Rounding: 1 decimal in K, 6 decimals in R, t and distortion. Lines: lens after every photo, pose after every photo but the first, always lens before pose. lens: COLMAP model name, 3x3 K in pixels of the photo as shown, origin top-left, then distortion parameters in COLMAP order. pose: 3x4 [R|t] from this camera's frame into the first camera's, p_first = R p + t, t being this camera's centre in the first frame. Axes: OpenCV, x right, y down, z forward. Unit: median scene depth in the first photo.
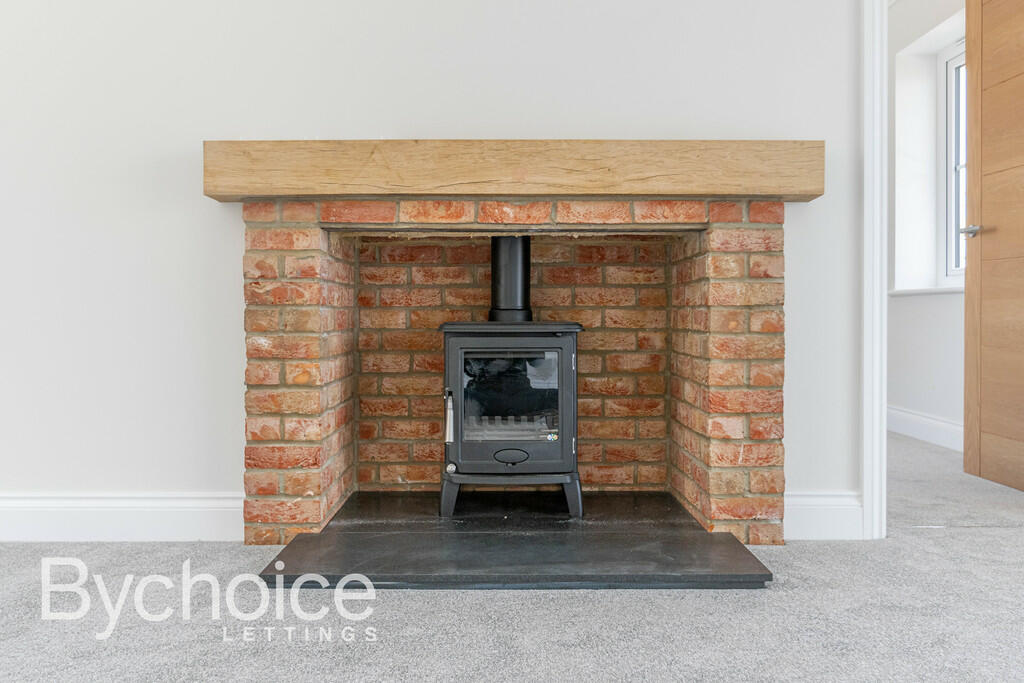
lens RADIAL K [[853.6, 0, 511.6], [0, 853.6, 325.6], [0, 0, 1]] dist [-0.000426, 0.000591]
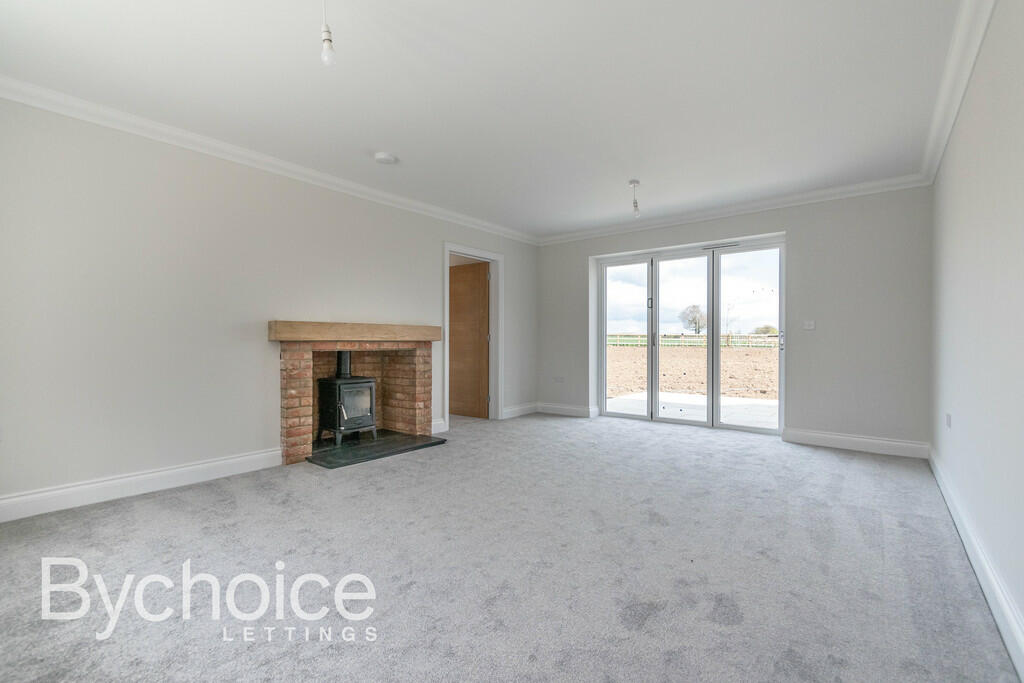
lens RADIAL K [[459.1, 0, 512.0], [0, 459.1, 341.5], [0, 0, 1]] dist [0.037462, 0.000120]
pose [[0.627562, 0.005262, 0.778548, -1.017577], [0.005860, 0.999917, -0.011482, -0.124473], [-0.778544, 0.011768, 0.627479, -0.524793]]
